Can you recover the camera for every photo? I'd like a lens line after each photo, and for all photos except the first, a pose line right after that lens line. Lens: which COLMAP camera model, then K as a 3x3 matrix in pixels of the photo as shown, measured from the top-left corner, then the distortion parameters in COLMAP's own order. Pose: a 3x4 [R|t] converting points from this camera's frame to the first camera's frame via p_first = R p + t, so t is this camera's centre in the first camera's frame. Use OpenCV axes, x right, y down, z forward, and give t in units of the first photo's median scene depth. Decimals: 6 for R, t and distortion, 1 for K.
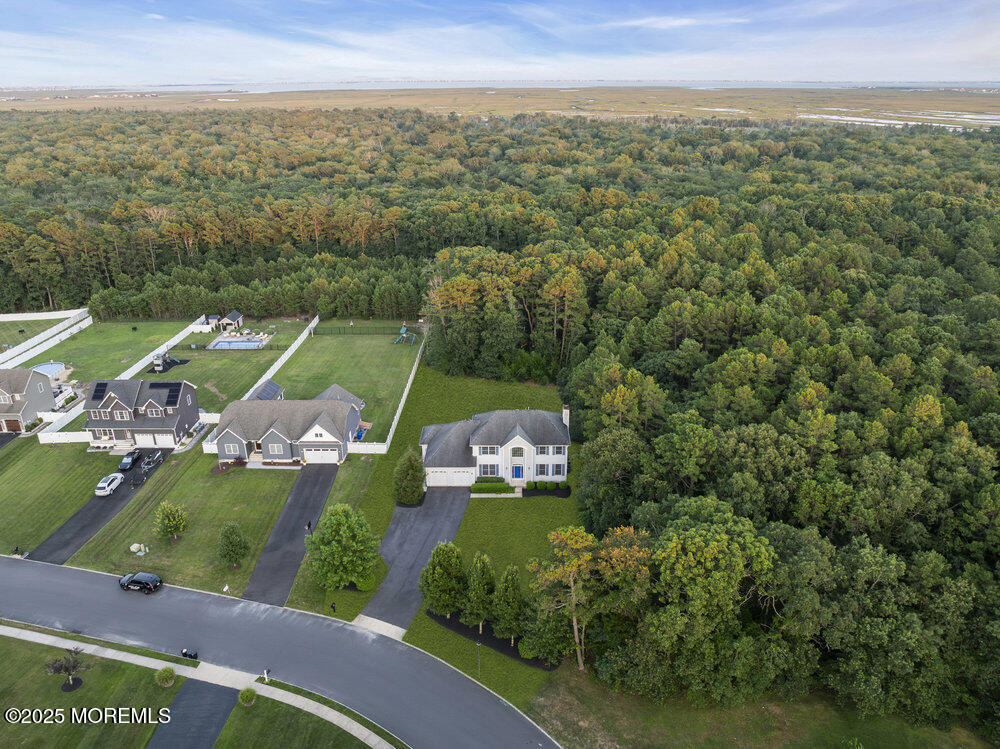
lens RADIAL K [[701.7, 0, 504.9], [0, 701.7, 374.2], [0, 0, 1]] dist [-0.038016, 0.001332]
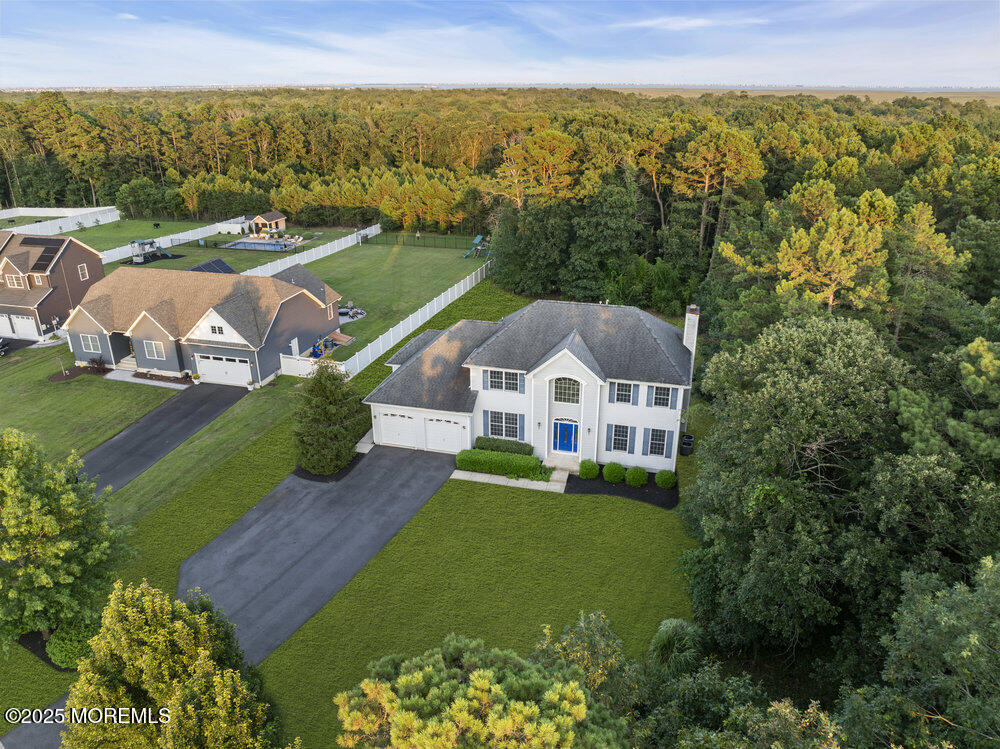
lens RADIAL K [[701.7, 0, 504.9], [0, 701.7, 374.2], [0, 0, 1]] dist [-0.038016, 0.001332]
pose [[0.969095, 0.099489, -0.225737, 0.078265], [-0.101075, 0.994868, 0.004551, 0.101510], [0.225031, 0.018406, 0.974178, 0.553688]]
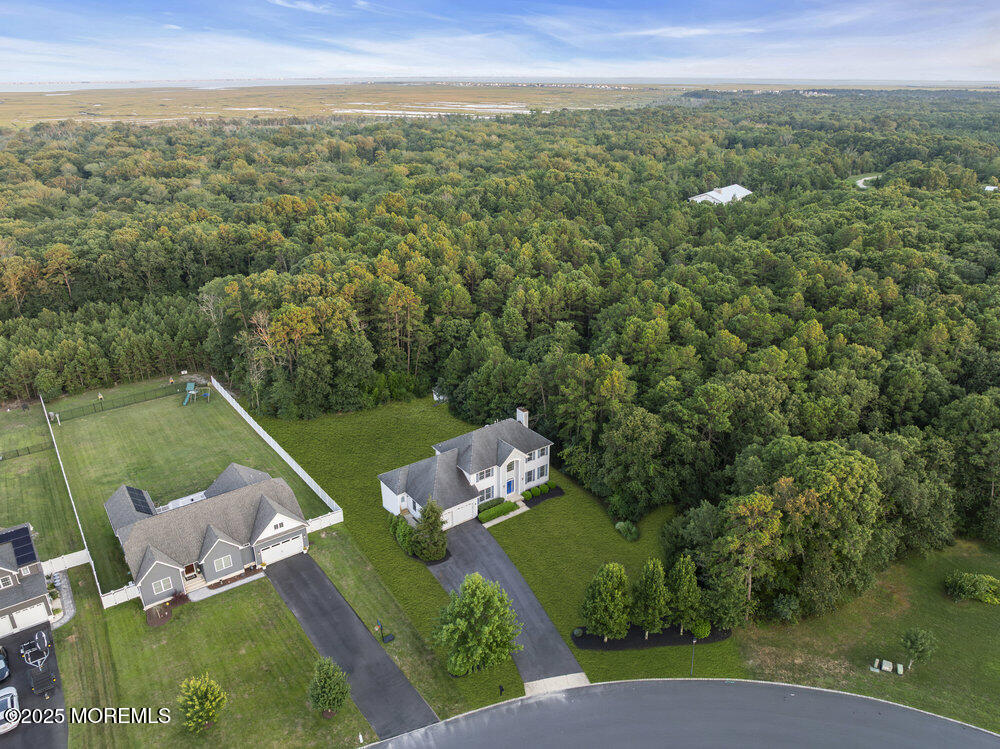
lens RADIAL K [[701.7, 0, 504.9], [0, 701.7, 374.2], [0, 0, 1]] dist [-0.038016, 0.001332]
pose [[0.800237, -0.234119, 0.552095, -0.482956], [0.232309, 0.969783, 0.074521, -0.084032], [-0.552859, 0.068623, 0.830444, 0.194317]]
